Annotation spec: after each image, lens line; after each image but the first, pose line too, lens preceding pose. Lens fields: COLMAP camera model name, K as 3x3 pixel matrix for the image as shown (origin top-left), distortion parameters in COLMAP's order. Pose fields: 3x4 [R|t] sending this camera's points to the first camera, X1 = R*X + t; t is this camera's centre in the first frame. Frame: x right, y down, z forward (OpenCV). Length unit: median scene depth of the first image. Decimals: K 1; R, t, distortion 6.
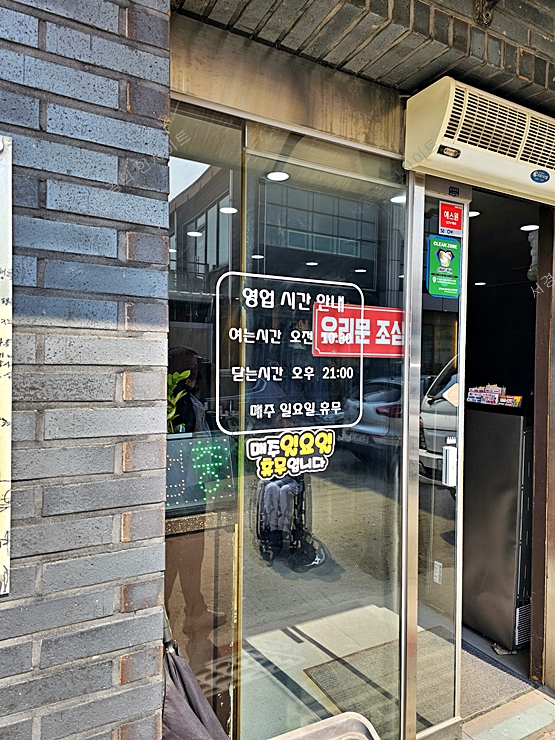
lens RADIAL K [[492.5, 0, 277.5], [0, 492.5, 376.1], [0, 0, 1]] dist [0.052155, 0.000725]
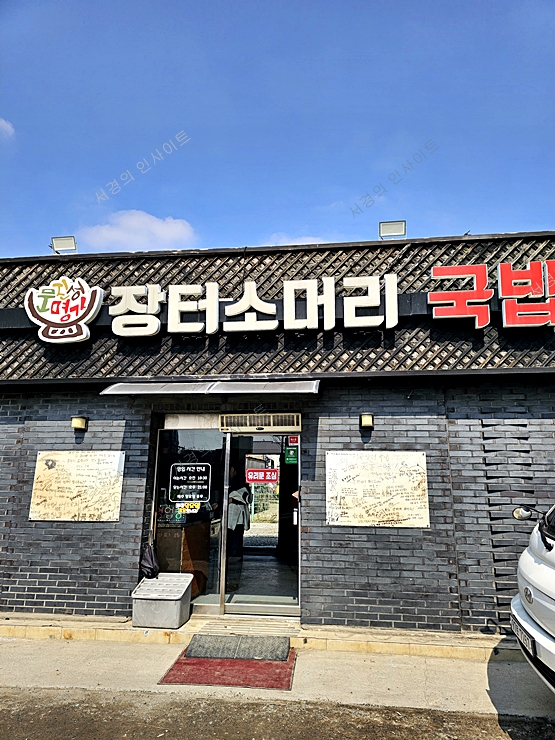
lens RADIAL K [[492.5, 0, 279.4], [0, 492.5, 368.5], [0, 0, 1]] dist [0.052155, 0.000725]
pose [[0.815592, -0.142037, -0.560923, 3.094897], [-0.010242, 0.965708, -0.259429, 0.102107], [0.578536, 0.217333, 0.786169, -2.012902]]
